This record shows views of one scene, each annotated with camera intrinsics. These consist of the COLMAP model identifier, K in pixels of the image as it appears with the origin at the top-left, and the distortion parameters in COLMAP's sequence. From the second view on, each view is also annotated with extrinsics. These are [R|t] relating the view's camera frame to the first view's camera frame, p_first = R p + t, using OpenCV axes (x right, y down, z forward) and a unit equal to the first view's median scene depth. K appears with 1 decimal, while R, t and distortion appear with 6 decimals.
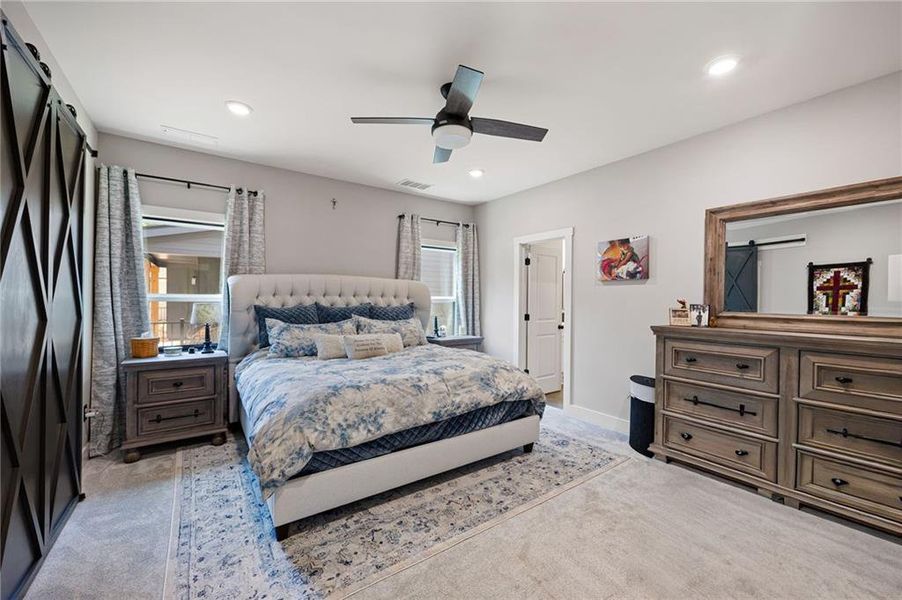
lens RADIAL K [[358.2, 0, 453.3], [0, 358.2, 299.4], [0, 0, 1]] dist [-0.004827, -0.000032]
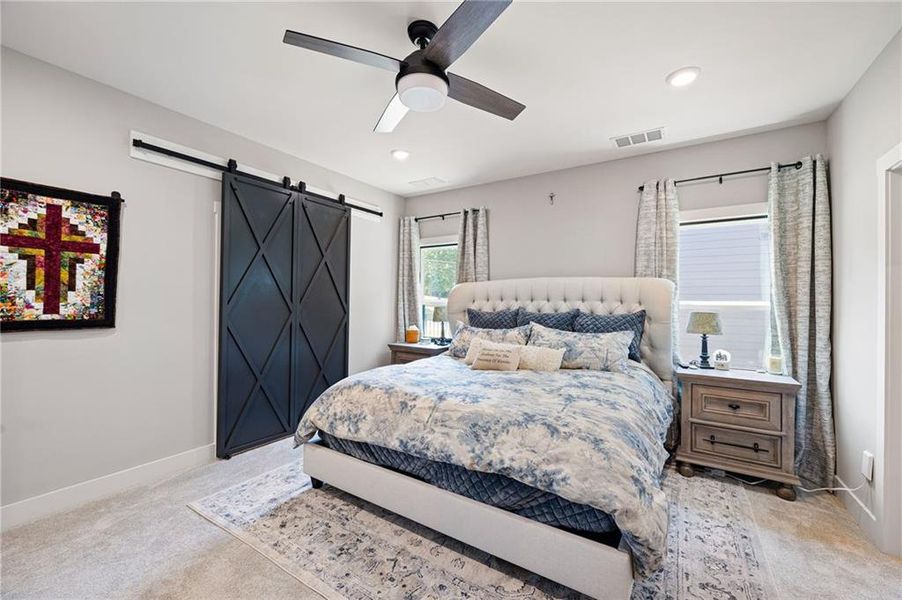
lens RADIAL K [[358.2, 0, 452.4], [0, 358.2, 299.9], [0, 0, 1]] dist [-0.004827, -0.000032]
pose [[0.376360, -0.008175, -0.926438, 0.532366], [-0.009319, 0.999877, -0.012609, 0.002113], [0.926427, 0.013378, 0.376237, 0.563113]]
